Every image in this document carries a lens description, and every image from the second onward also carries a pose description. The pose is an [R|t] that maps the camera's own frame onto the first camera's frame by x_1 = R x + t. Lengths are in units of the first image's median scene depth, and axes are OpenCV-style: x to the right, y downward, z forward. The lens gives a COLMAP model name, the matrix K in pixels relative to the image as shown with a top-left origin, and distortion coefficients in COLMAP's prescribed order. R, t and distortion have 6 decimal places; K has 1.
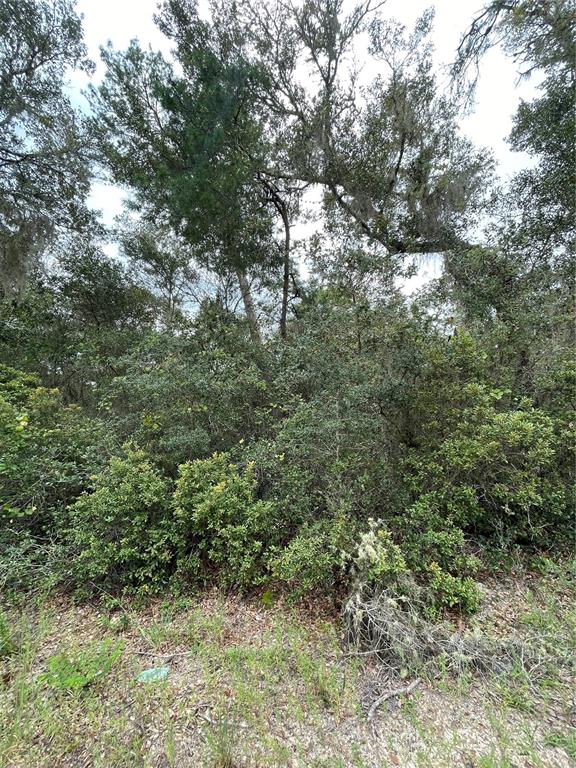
lens RADIAL K [[307.7, 0, 288.0], [0, 307.7, 384.0], [0, 0, 1]] dist [0.002983, 0.000400]
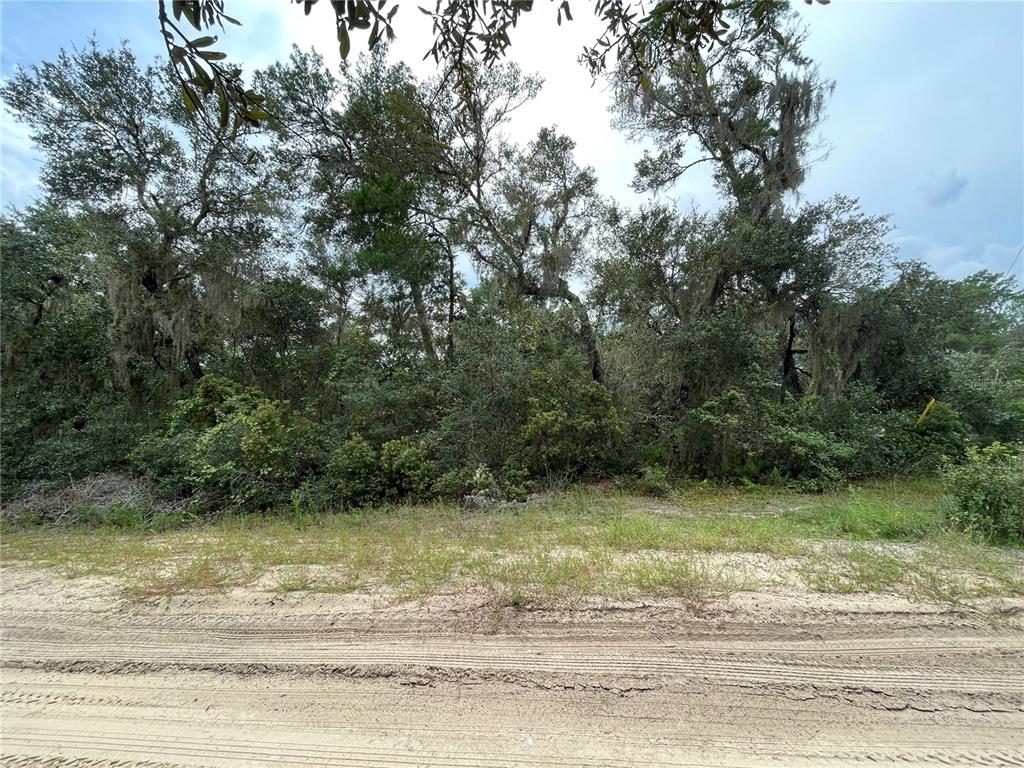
lens RADIAL K [[411.3, 0, 512.0], [0, 411.3, 384.0], [0, 0, 1]] dist [-0.000153, 0.000980]
pose [[0.996264, -0.022291, 0.083439, 0.237701], [0.019538, 0.999242, 0.033658, -0.174966], [-0.084126, -0.031902, 0.995944, -1.634874]]
